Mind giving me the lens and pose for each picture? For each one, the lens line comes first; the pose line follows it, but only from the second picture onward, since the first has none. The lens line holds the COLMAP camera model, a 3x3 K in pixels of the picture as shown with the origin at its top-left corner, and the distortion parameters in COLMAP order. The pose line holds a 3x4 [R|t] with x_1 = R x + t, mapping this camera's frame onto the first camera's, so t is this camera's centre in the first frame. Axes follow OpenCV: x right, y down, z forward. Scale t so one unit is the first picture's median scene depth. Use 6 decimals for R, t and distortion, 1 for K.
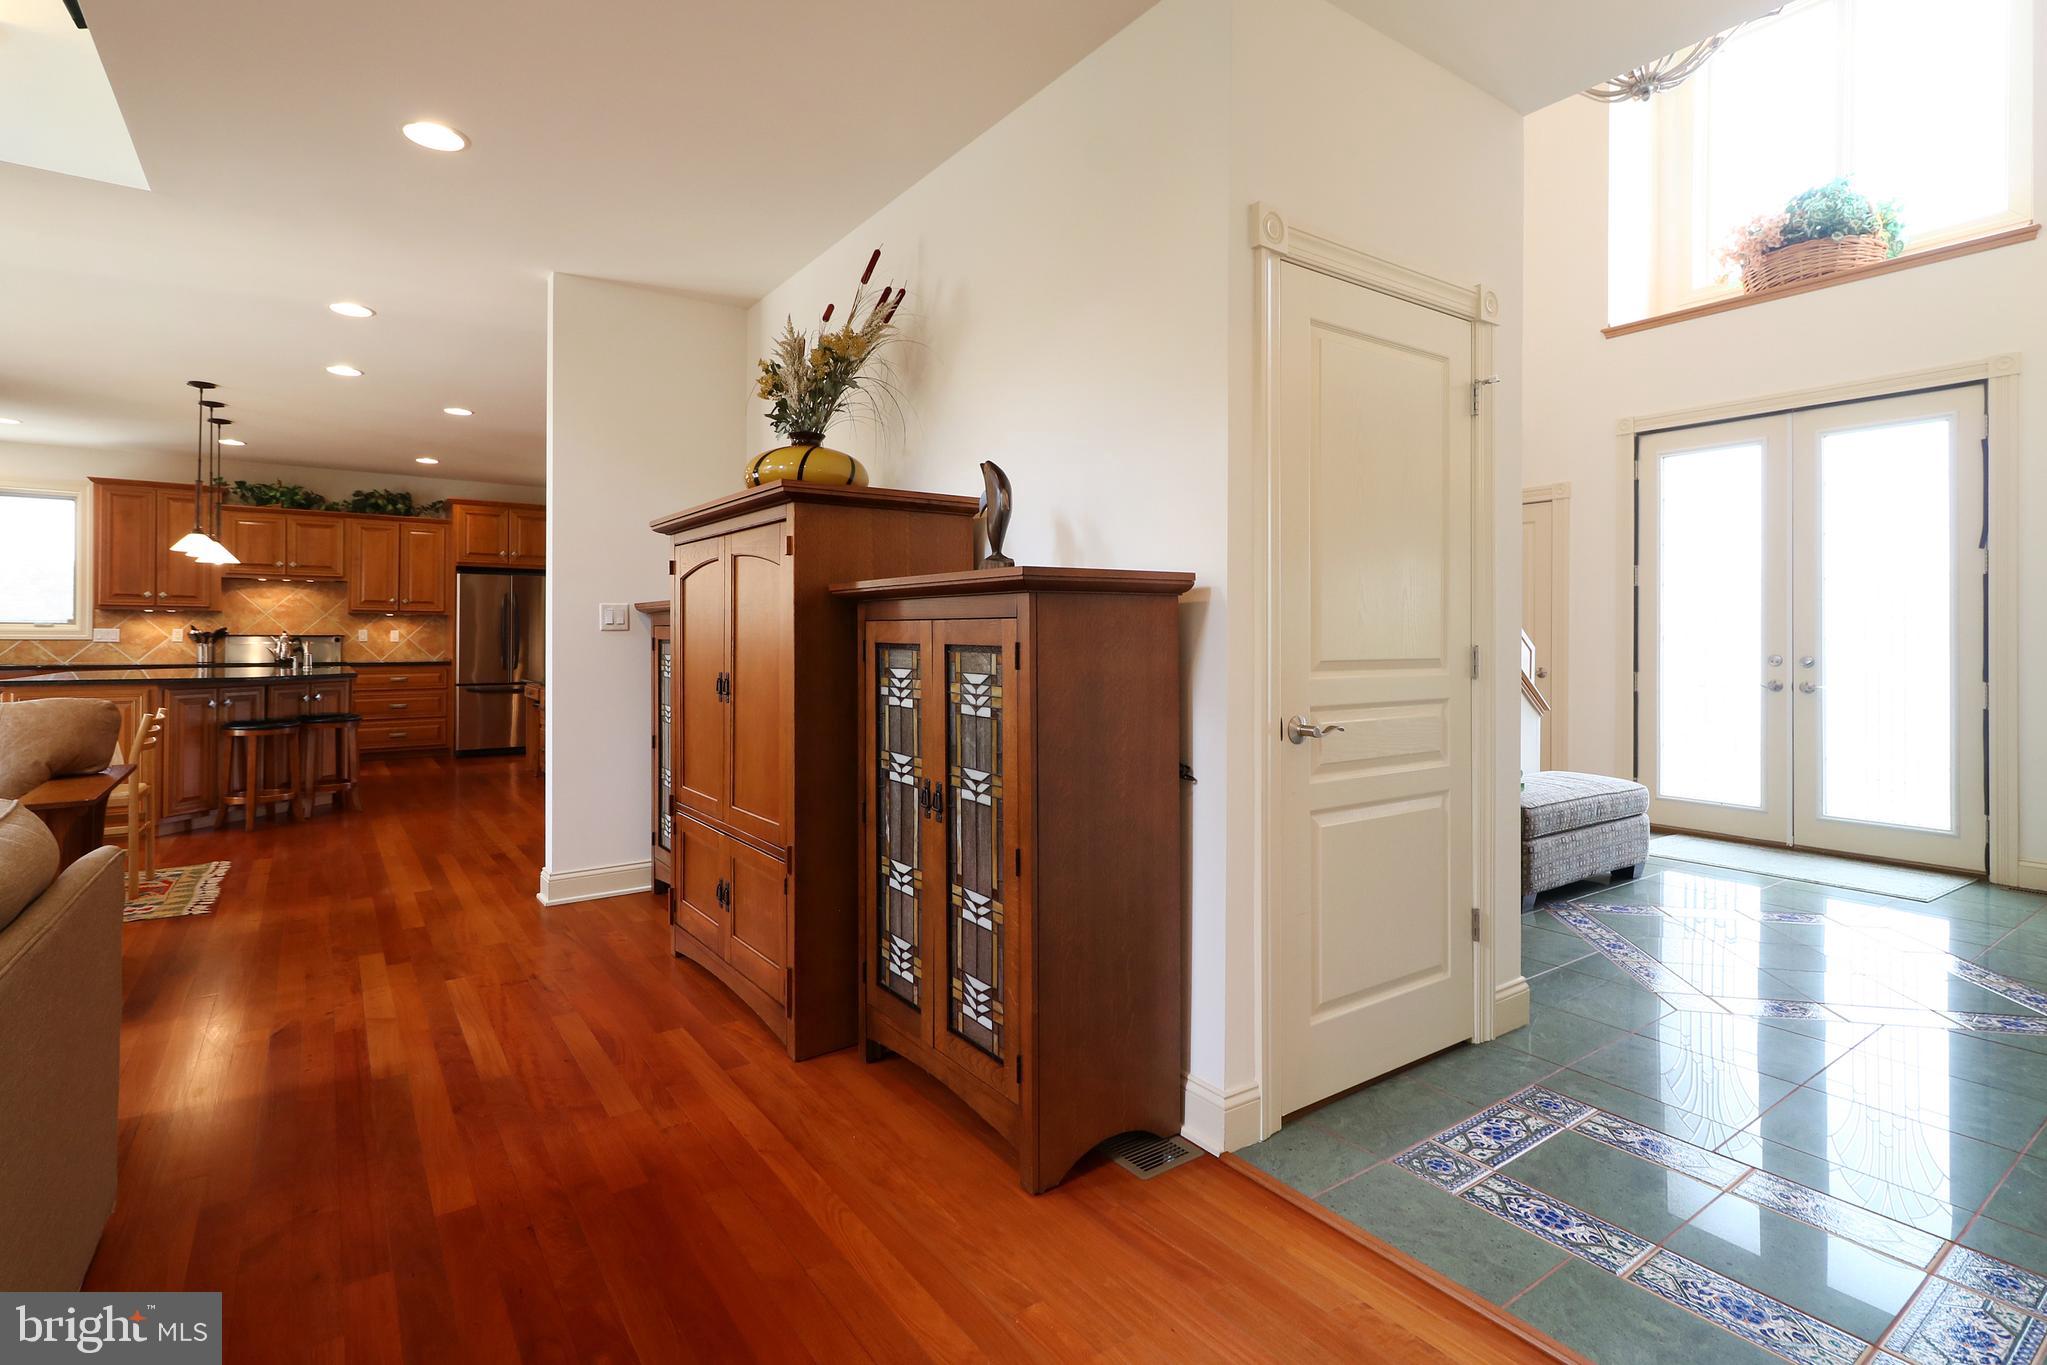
lens RADIAL K [[989.6, 0, 1046.6], [0, 989.6, 630.5], [0, 0, 1]] dist [0.003798, 0.000552]
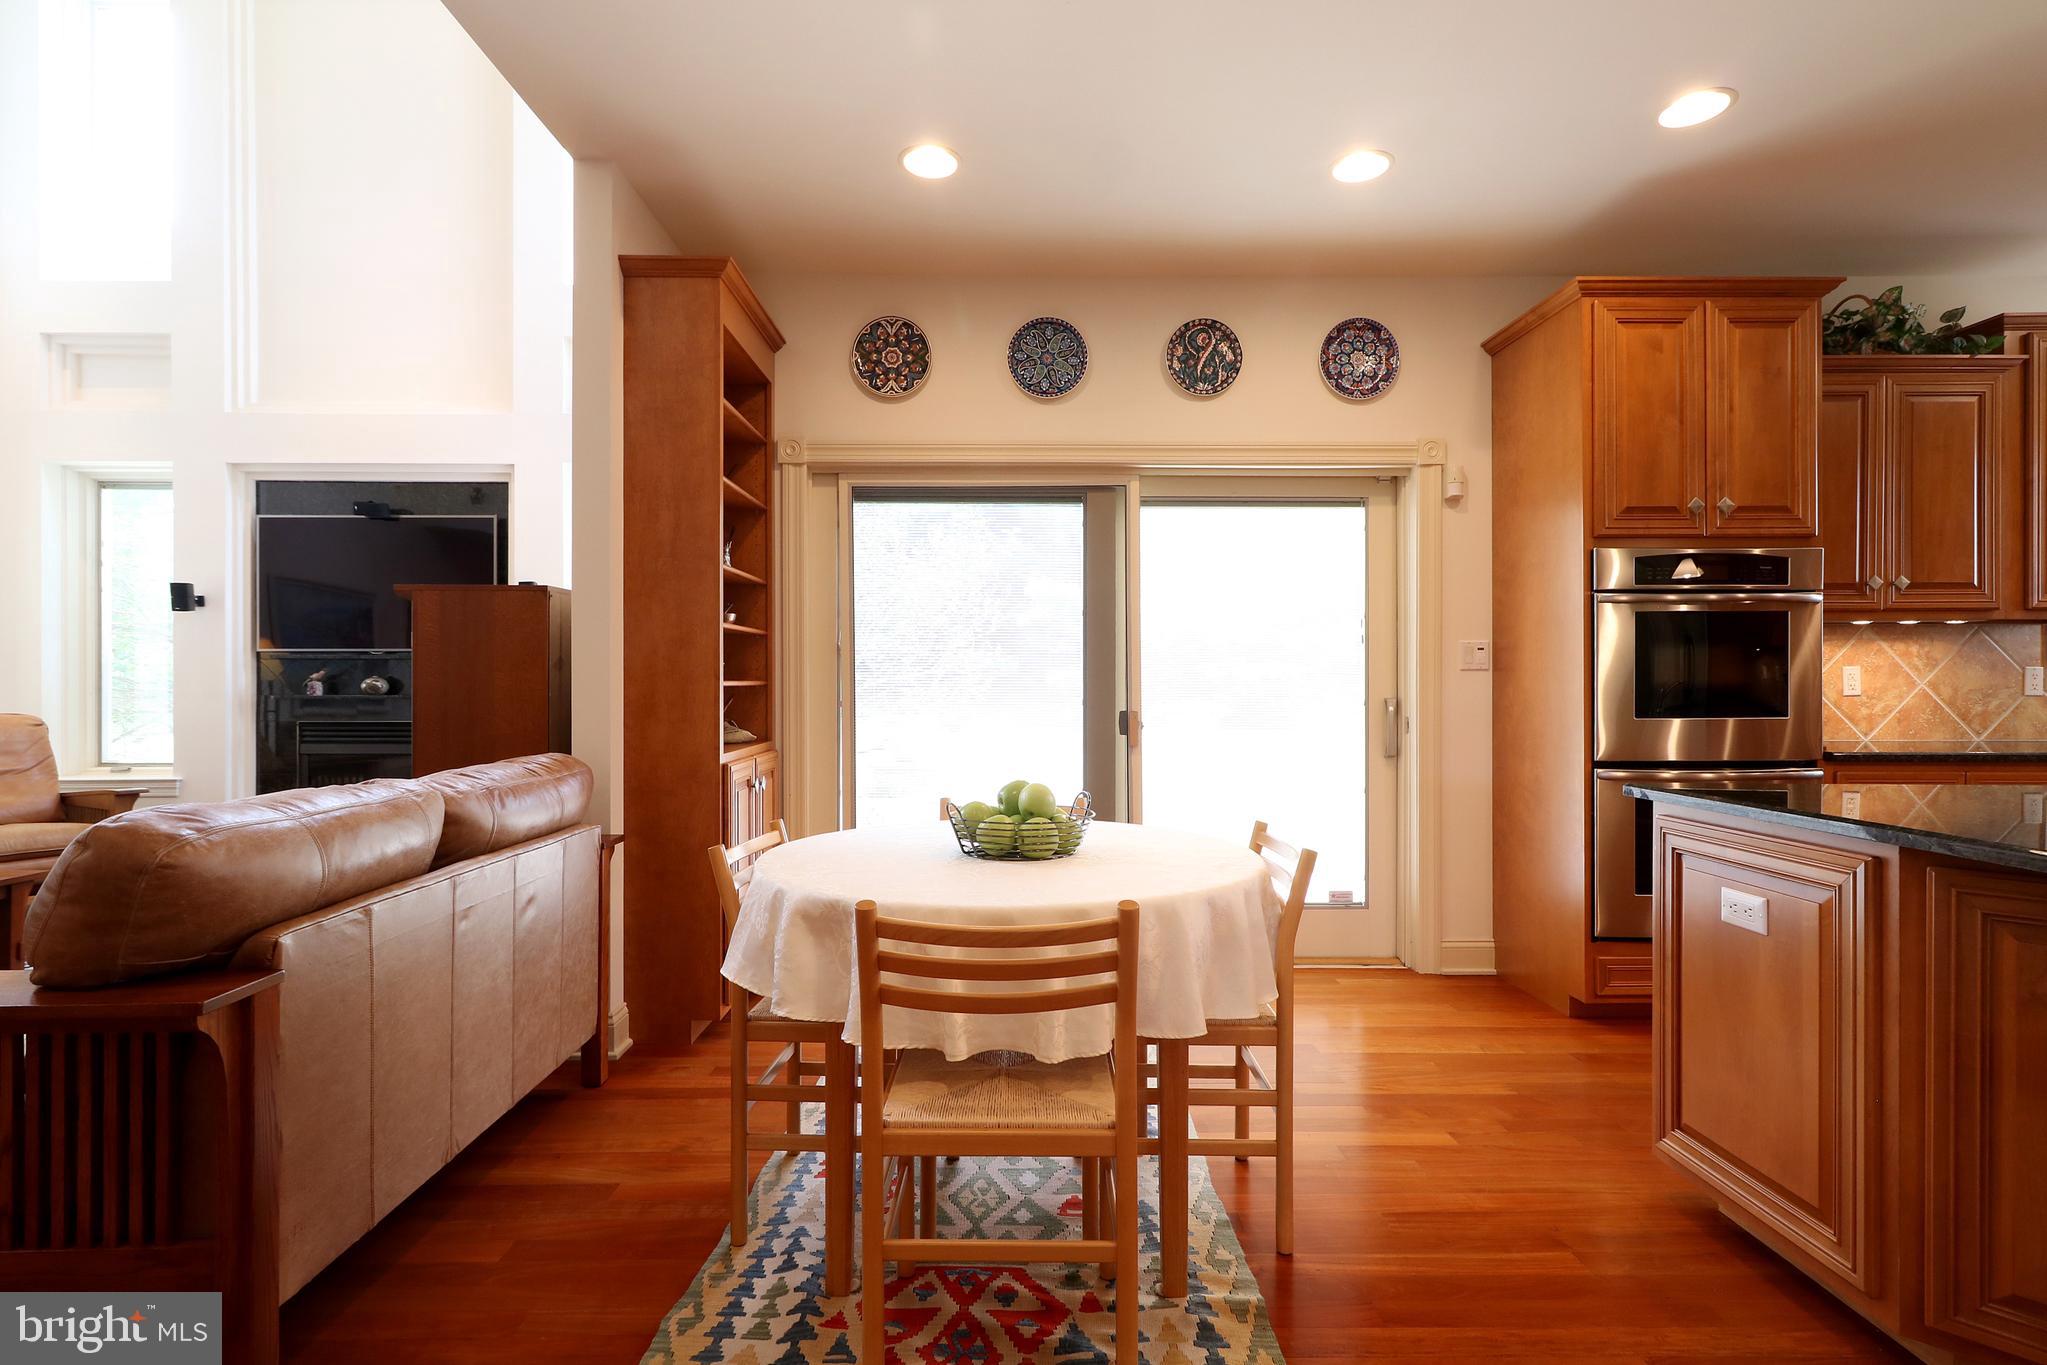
lens RADIAL K [[989.6, 0, 1006.7], [0, 989.6, 686.7], [0, 0, 1]] dist [0.003798, 0.000552]
pose [[-0.585178, -0.001121, -0.810904, -0.329827], [0.001520, 0.999996, -0.002479, 0.006003], [0.810903, -0.002683, -0.585174, 0.616856]]
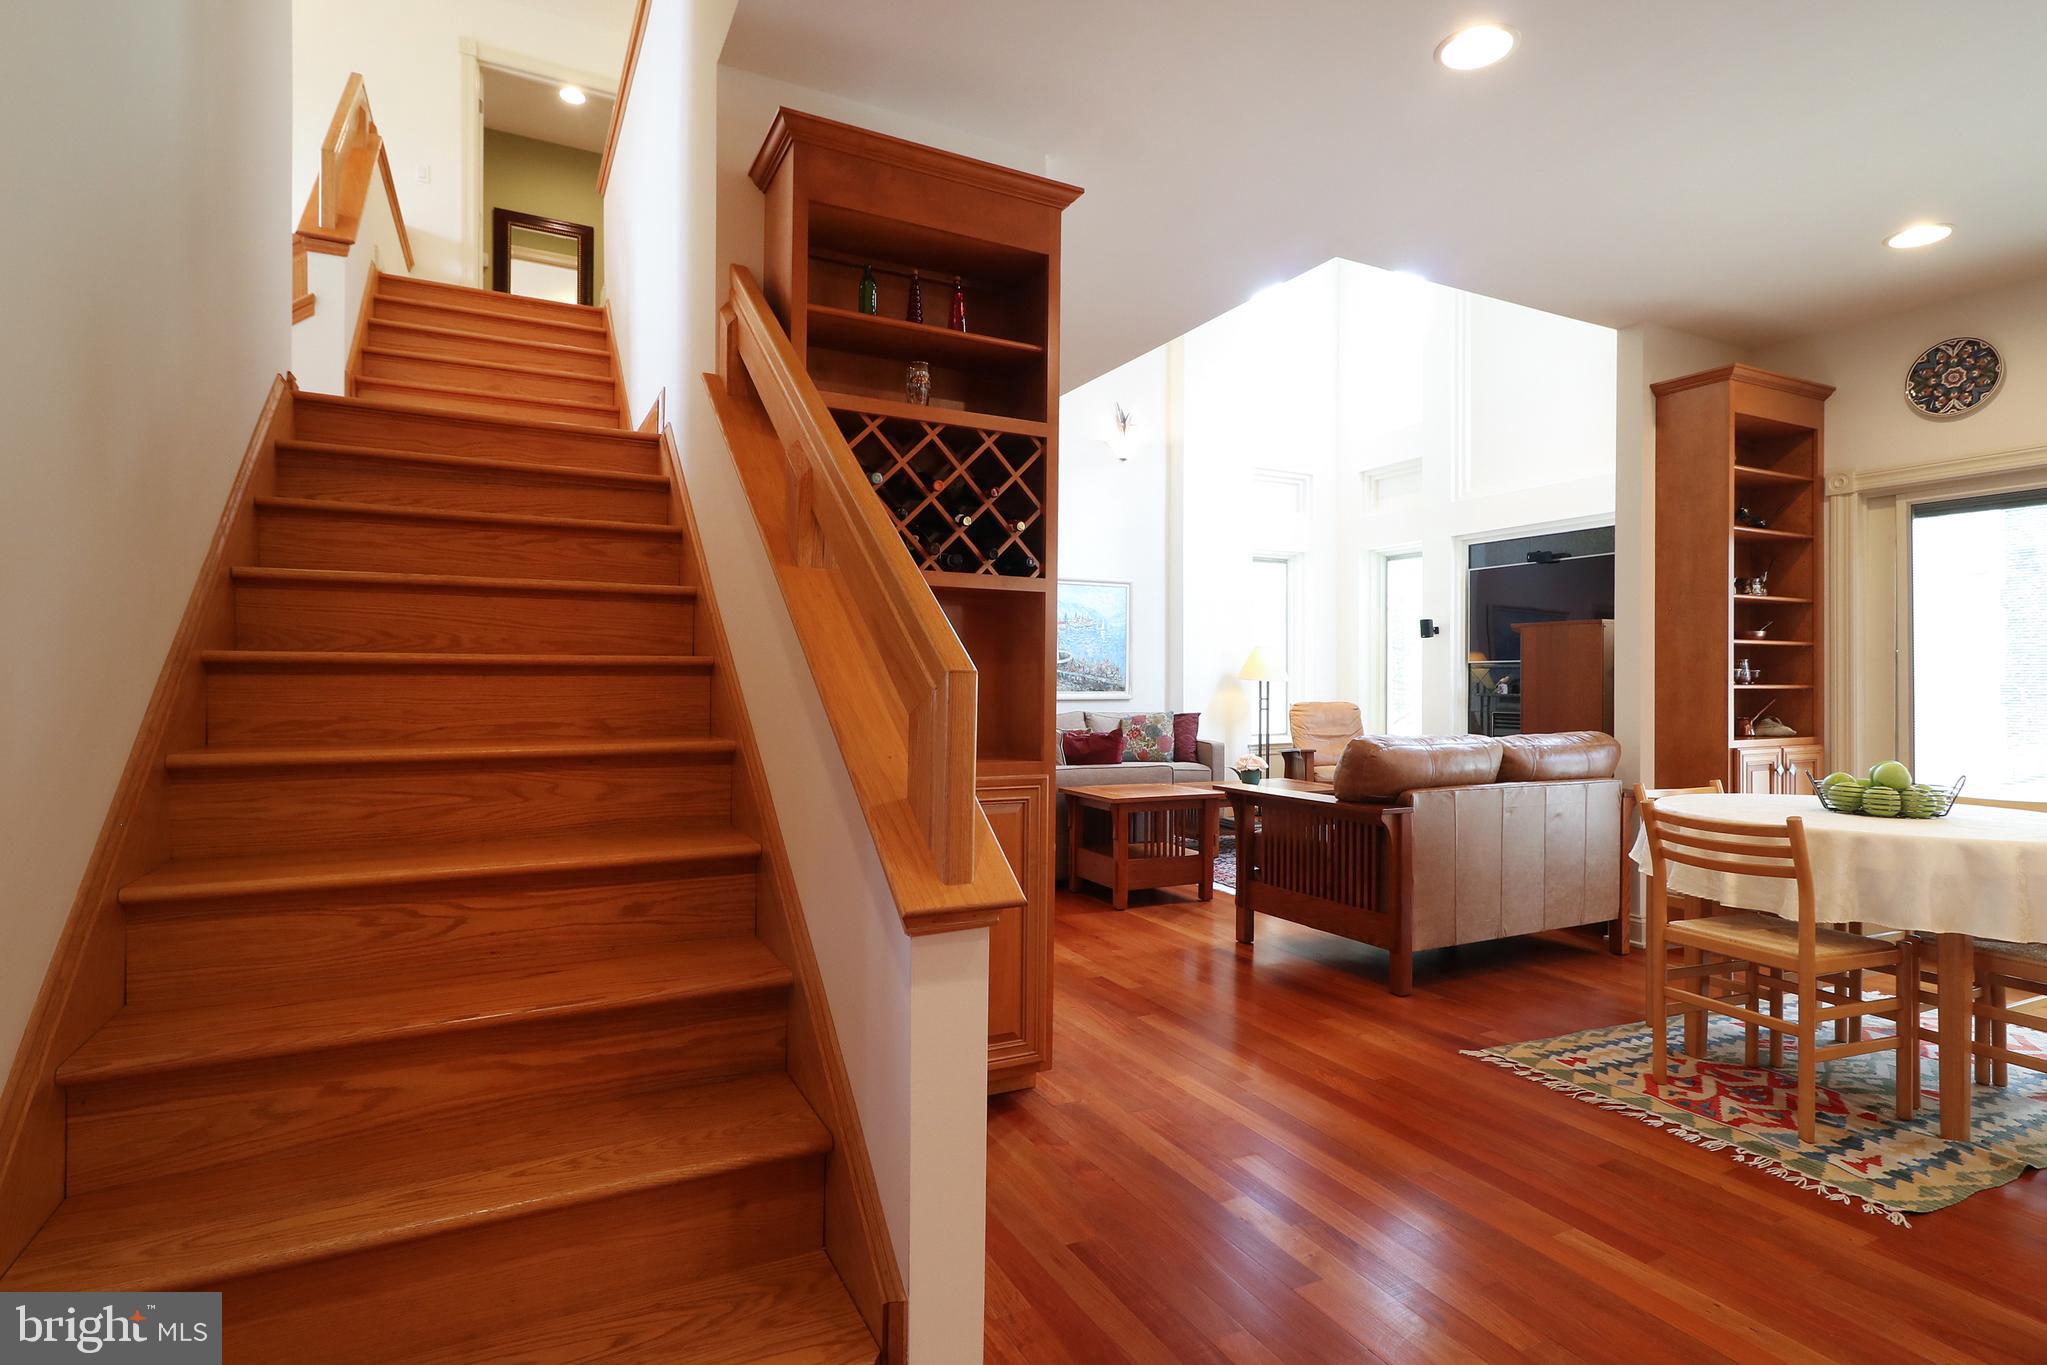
lens RADIAL K [[989.6, 0, 1034.1], [0, 989.6, 683.0], [0, 0, 1]] dist [0.003798, 0.000552]
pose [[-0.988295, -0.009037, 0.152285, -0.303676], [-0.009721, 0.999946, -0.003747, 0.007229], [-0.152243, -0.005183, -0.988330, 0.842119]]
